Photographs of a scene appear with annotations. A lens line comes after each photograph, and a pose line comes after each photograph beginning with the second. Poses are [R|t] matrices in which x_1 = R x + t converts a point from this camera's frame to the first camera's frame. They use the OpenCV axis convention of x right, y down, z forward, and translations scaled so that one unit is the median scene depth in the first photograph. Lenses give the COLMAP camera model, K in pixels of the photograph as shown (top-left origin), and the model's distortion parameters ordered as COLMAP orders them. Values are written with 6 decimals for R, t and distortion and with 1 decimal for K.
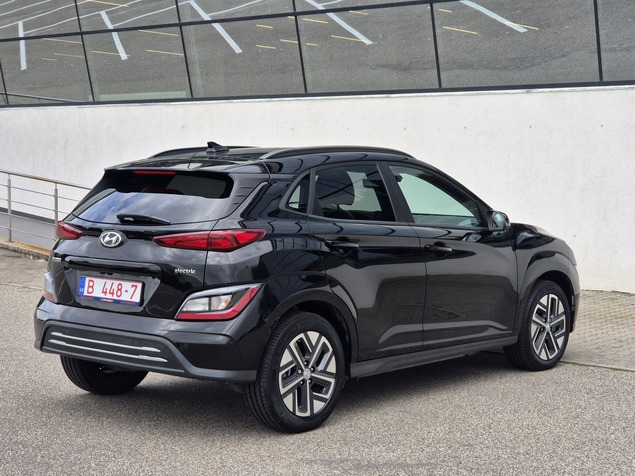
lens RADIAL K [[1262.5, 0, 317.5], [0, 1262.5, 238.0], [0, 0, 1]] dist [-0.134635, -0.175113]
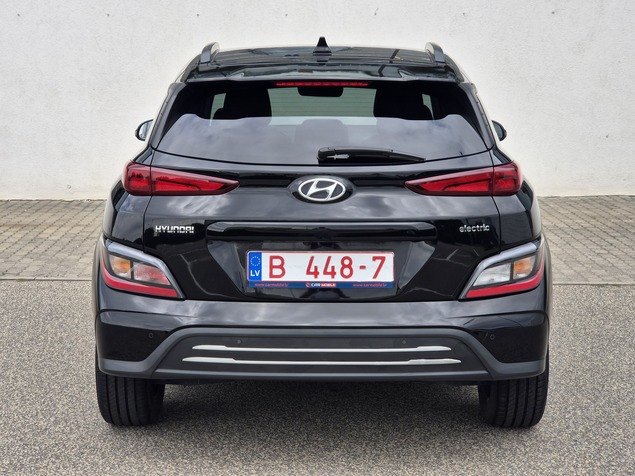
lens RADIAL K [[1277.7, 0, 317.5], [0, 1277.7, 238.0], [0, 0, 1]] dist [-0.707813, 7.213317]
pose [[0.762766, -0.104021, 0.638254, -0.584154], [0.047175, 0.993299, 0.105508, -0.043261], [-0.644952, -0.050368, 0.762562, 0.506454]]
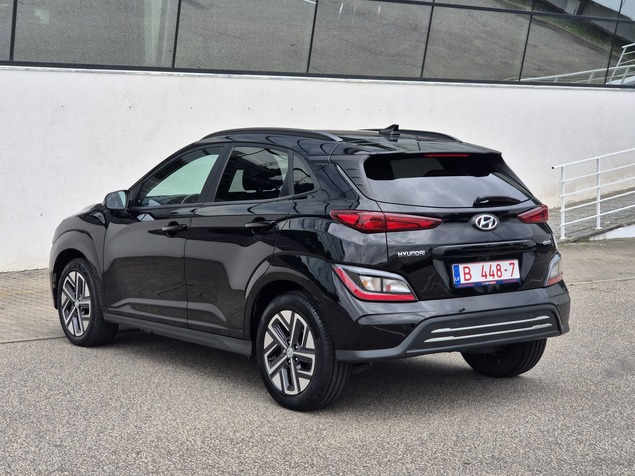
lens RADIAL K [[1277.7, 0, 317.5], [0, 1277.7, 238.0], [0, 0, 1]] dist [-0.707813, 7.213317]
pose [[0.209856, -0.085037, 0.974027, -1.180042], [0.067296, 0.995104, 0.072378, -0.068799], [-0.975414, 0.050359, 0.214551, 0.917626]]
